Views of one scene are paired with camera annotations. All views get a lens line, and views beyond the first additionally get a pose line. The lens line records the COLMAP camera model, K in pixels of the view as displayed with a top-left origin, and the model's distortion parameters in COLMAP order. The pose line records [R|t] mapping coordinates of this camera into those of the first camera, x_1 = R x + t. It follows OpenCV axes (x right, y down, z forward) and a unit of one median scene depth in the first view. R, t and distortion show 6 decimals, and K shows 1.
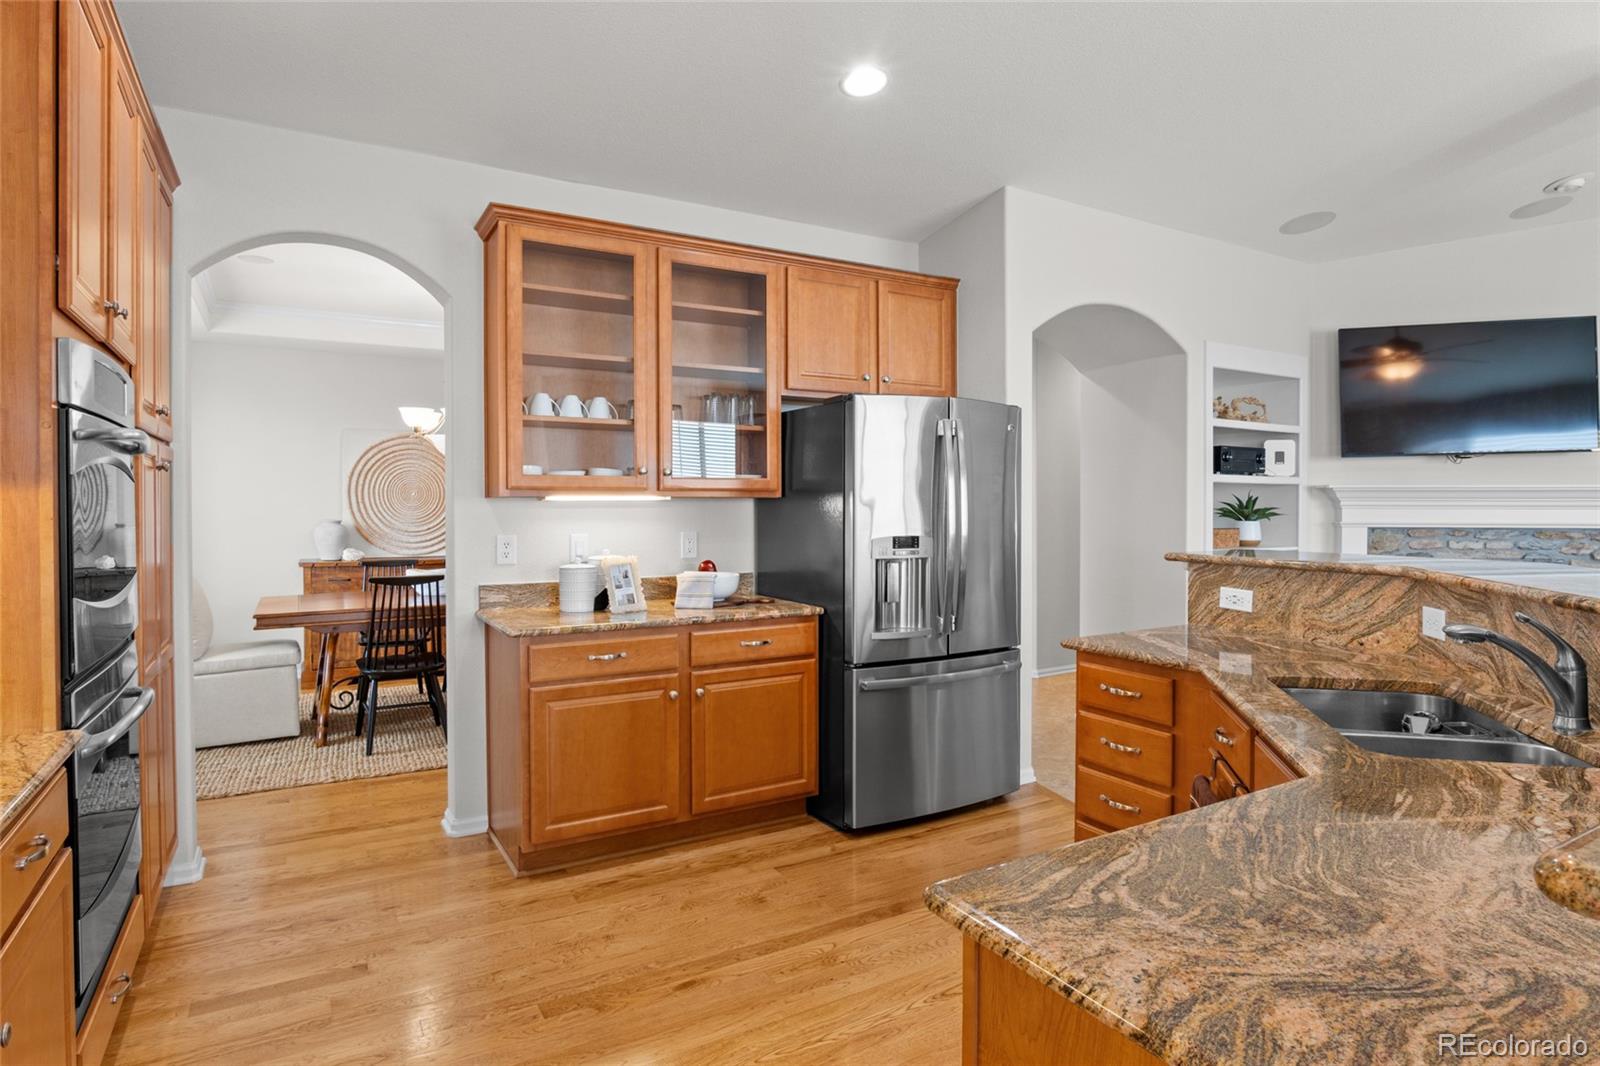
lens RADIAL K [[875.9, 0, 802.9], [0, 875.9, 530.4], [0, 0, 1]] dist [-0.023514, 0.003183]
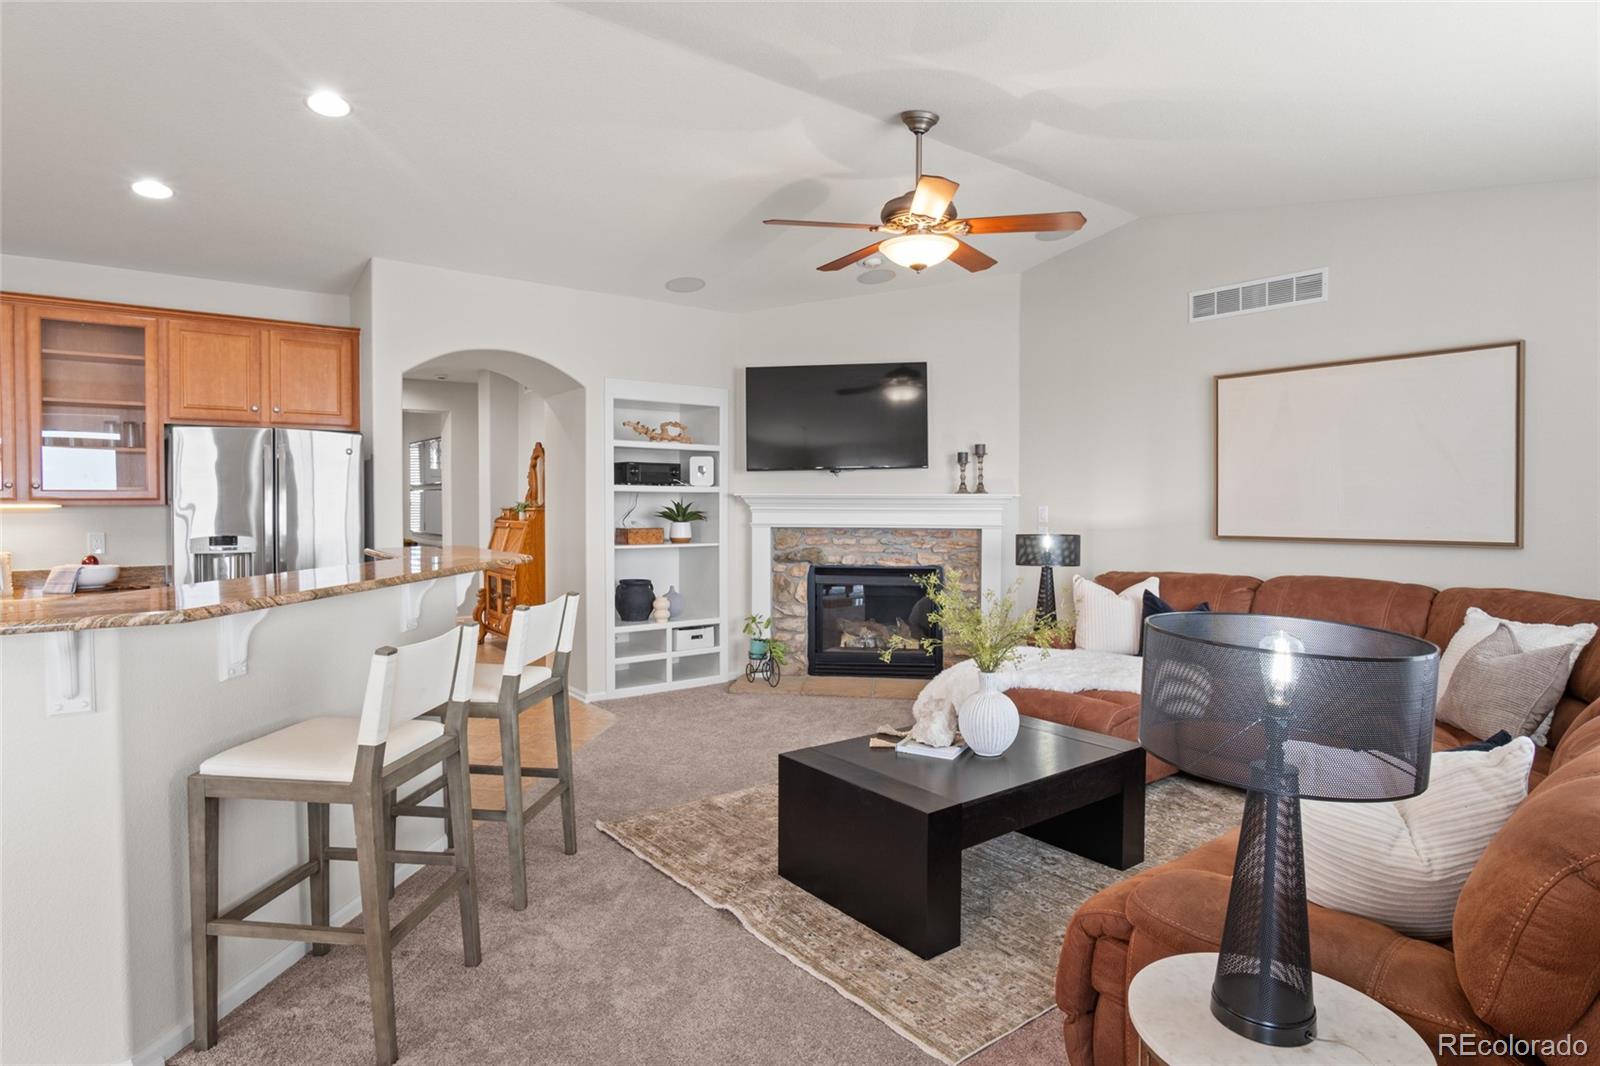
lens RADIAL K [[875.9, 0, 798.3], [0, 875.9, 521.3], [0, 0, 1]] dist [-0.023514, 0.003183]
pose [[0.992037, -0.000661, 0.125945, 0.573083], [0.001631, 0.999970, -0.007596, -0.002809], [-0.125936, 0.007741, 0.992008, -0.270724]]
